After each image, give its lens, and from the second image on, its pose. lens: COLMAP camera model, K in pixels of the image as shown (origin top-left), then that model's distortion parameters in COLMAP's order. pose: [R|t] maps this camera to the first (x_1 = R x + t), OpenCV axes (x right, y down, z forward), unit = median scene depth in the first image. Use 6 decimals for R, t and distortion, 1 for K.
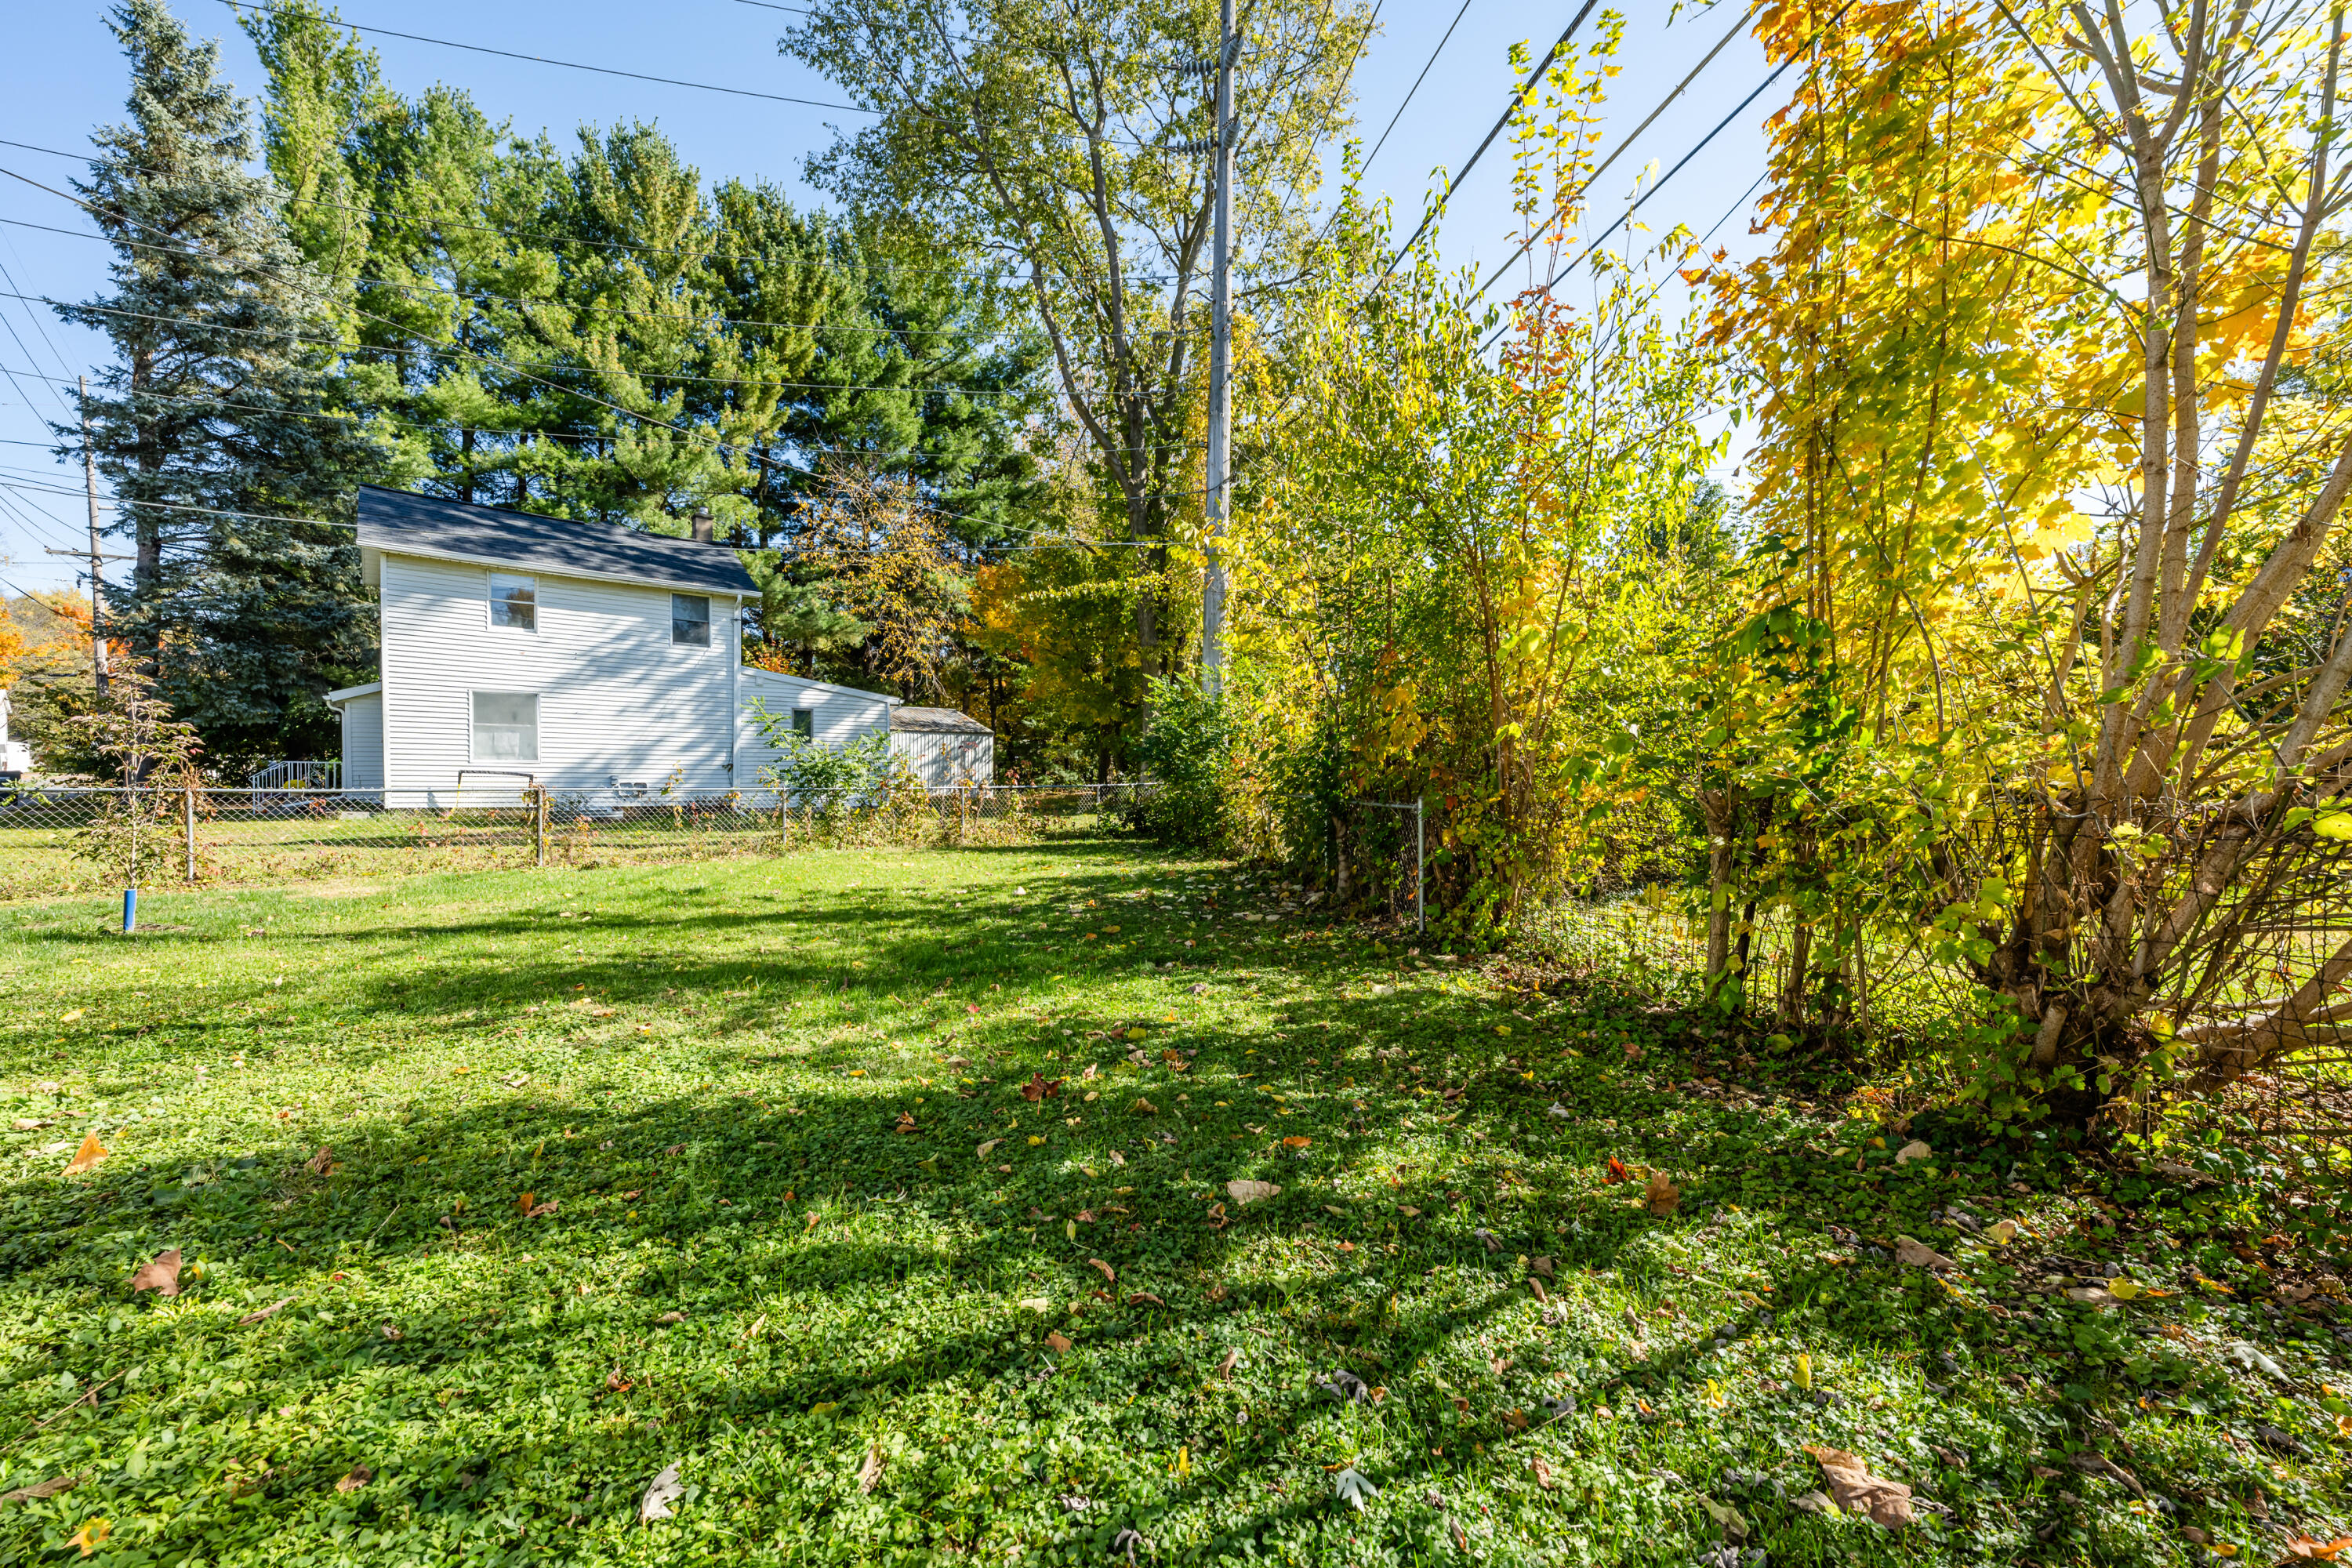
lens RADIAL K [[960.4, 0, 1176.0], [0, 960.4, 784.0], [0, 0, 1]] dist [-0.000388, -0.000332]
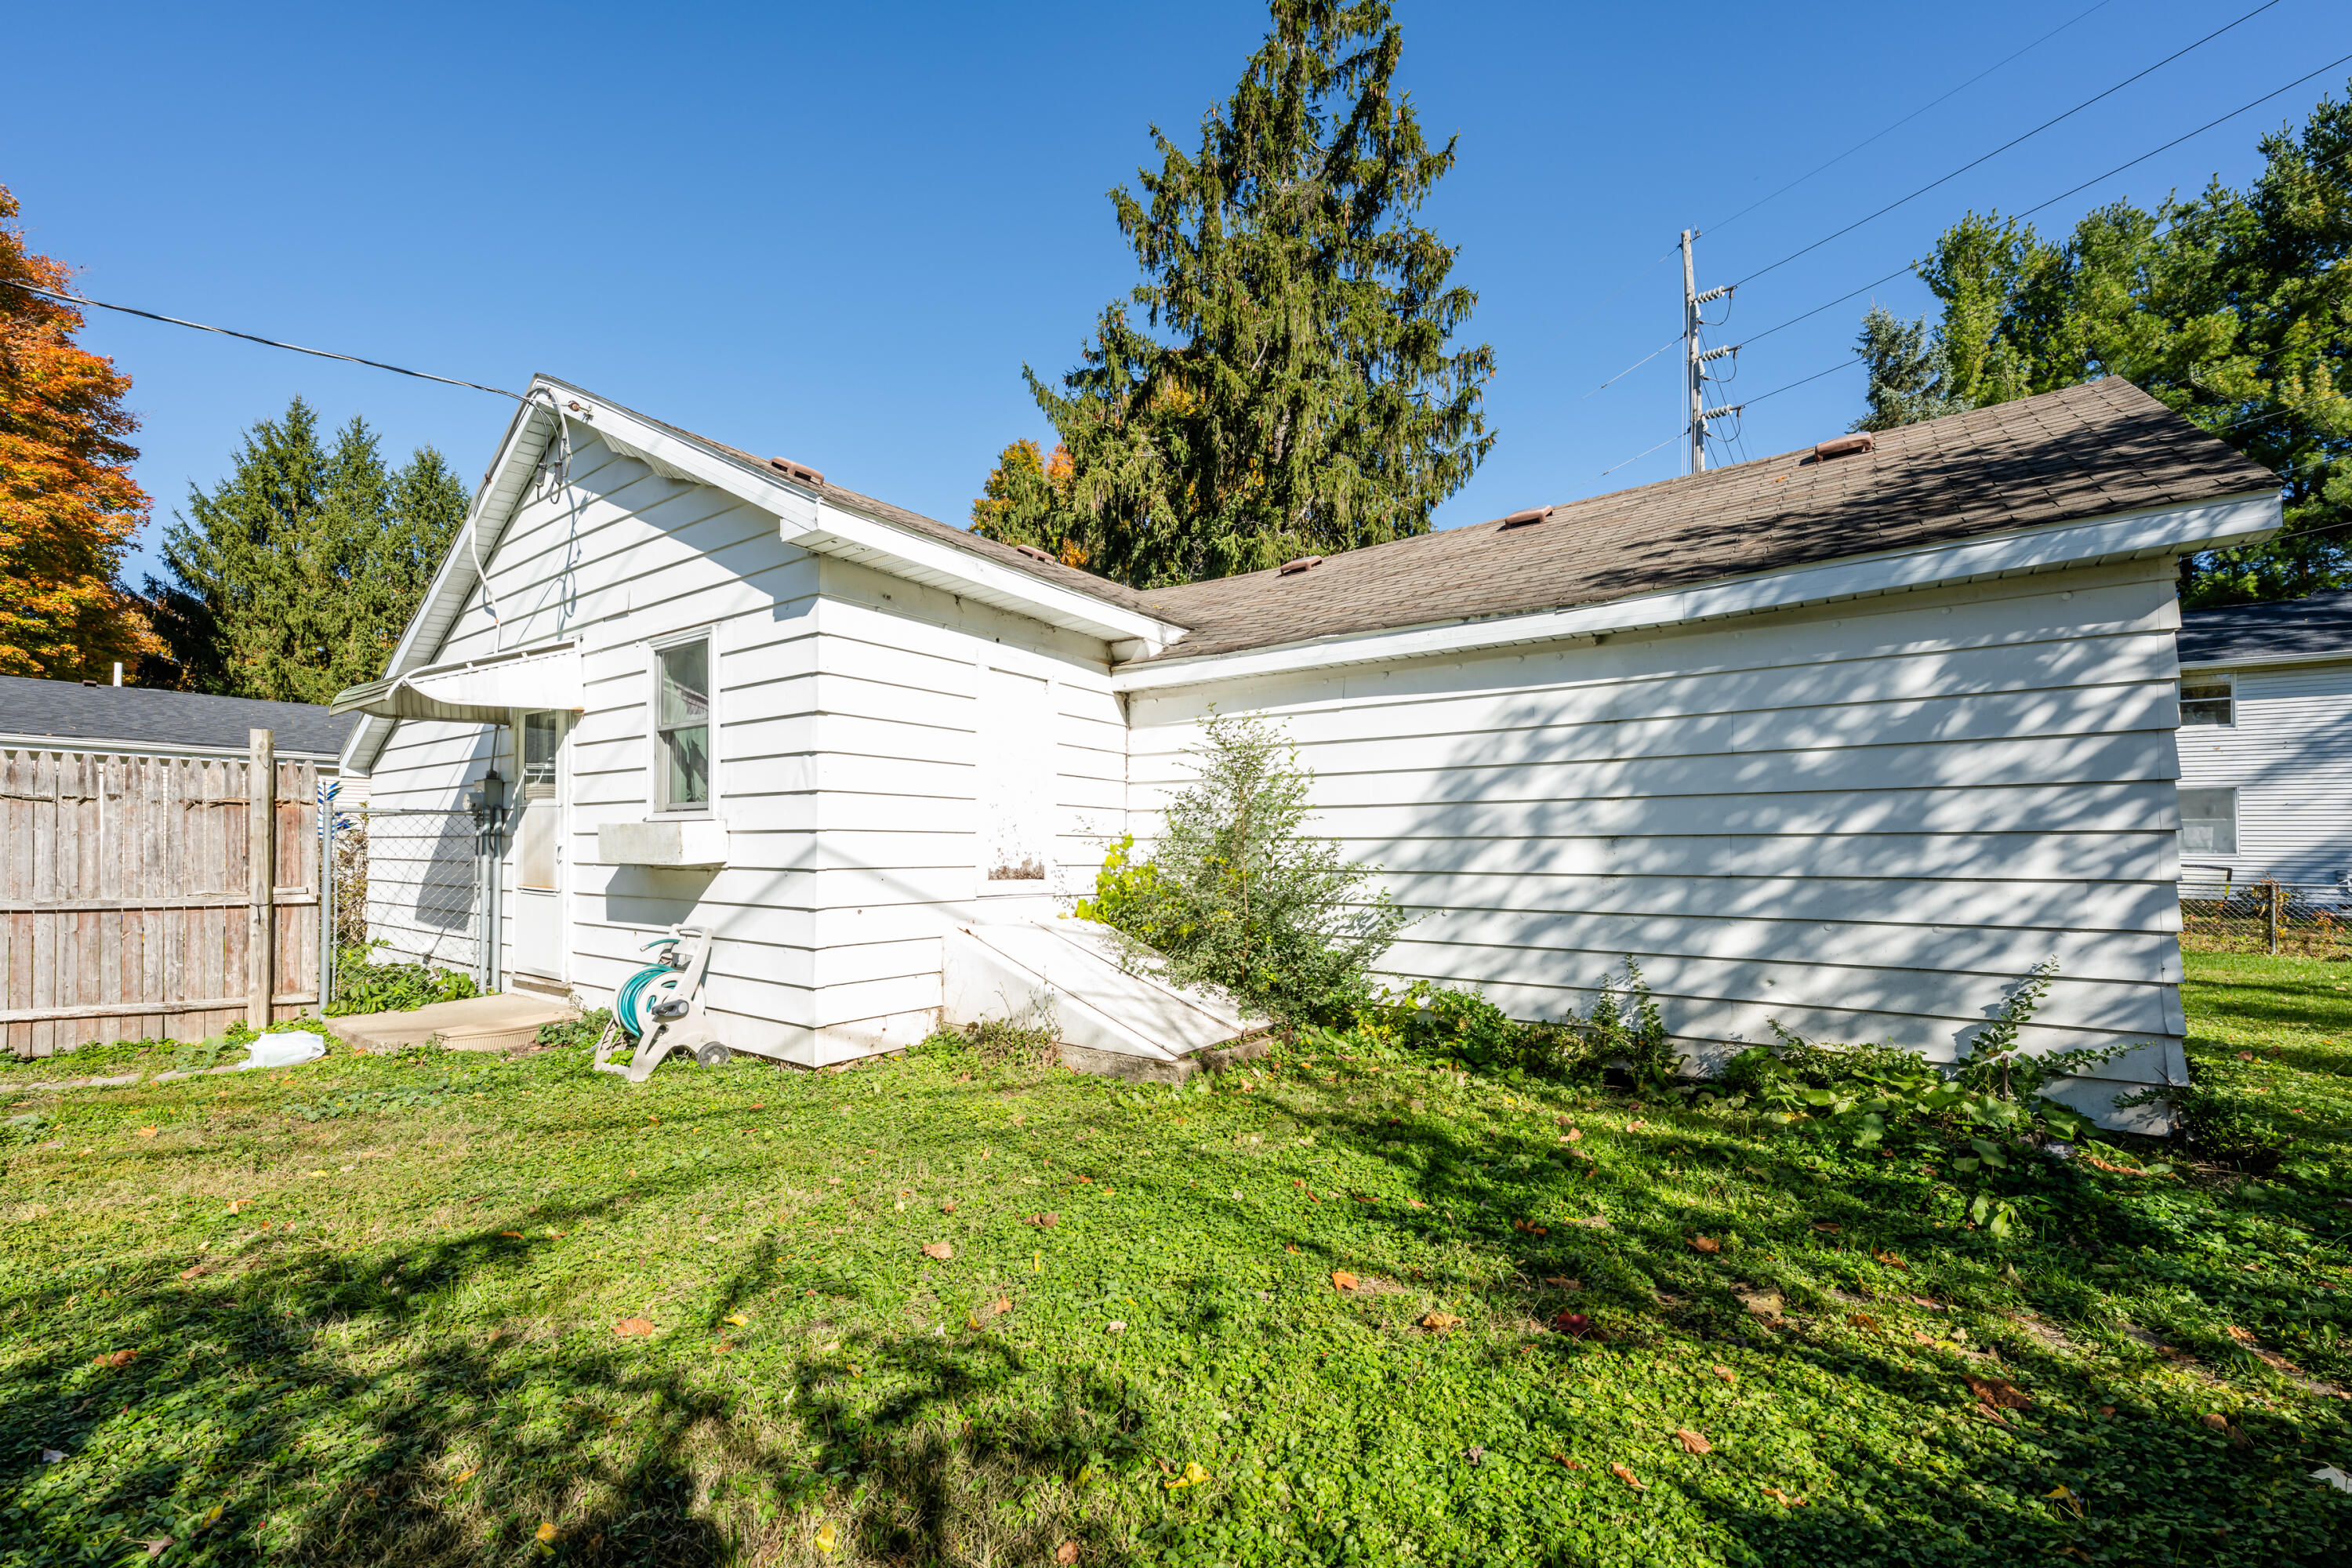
lens RADIAL K [[942.3, 0, 1174.2], [0, 942.3, 840.4], [0, 0, 1]] dist [-0.000268, -0.000025]
pose [[0.170317, -0.016141, -0.985257, 0.089324], [-0.014373, 0.999719, -0.018863, -0.003369], [0.985284, 0.017374, 0.170037, -0.204259]]
